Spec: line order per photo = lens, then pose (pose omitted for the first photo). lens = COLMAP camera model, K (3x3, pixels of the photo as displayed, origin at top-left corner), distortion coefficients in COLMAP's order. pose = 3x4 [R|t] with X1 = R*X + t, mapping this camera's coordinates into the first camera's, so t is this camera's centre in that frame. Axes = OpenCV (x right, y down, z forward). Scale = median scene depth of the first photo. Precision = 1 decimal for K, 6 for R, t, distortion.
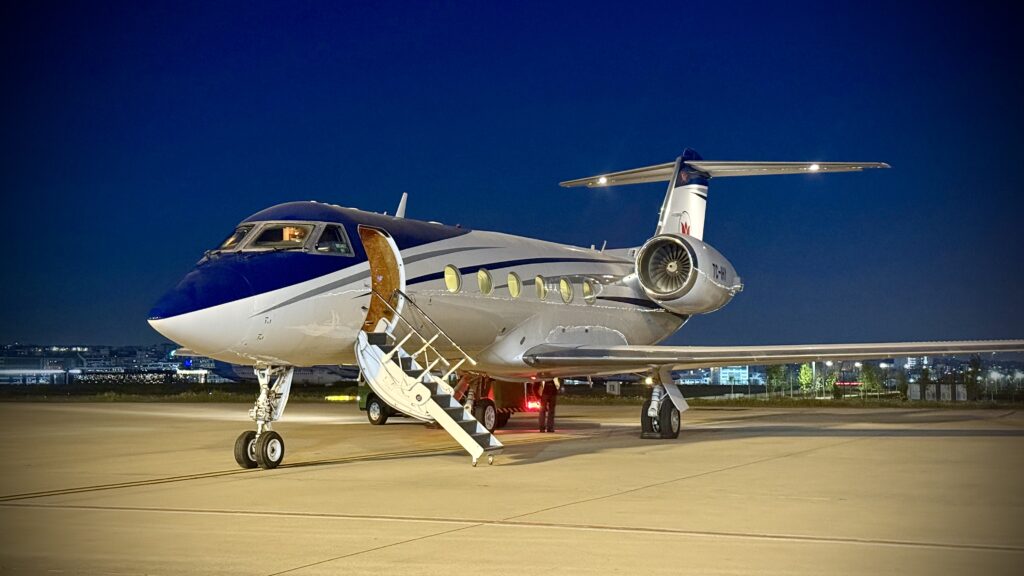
lens RADIAL K [[1465.9, 0, 507.1], [0, 1465.9, 285.0], [0, 0, 1]] dist [0.187344, 0.000000]
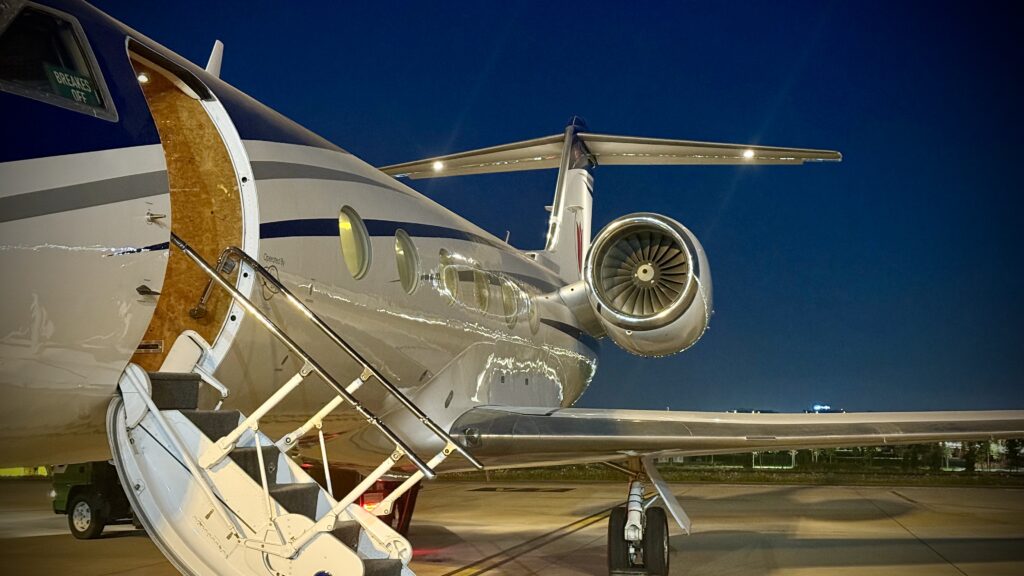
lens RADIAL K [[1465.9, 0, 518.0], [0, 1465.9, 285.3], [0, 0, 1]] dist [0.187344, 0.000000]
pose [[0.977549, 0.025568, 0.209149, -0.081737], [-0.017363, 0.999009, -0.040972, 0.024639], [-0.209990, 0.036421, 0.977025, 0.643986]]
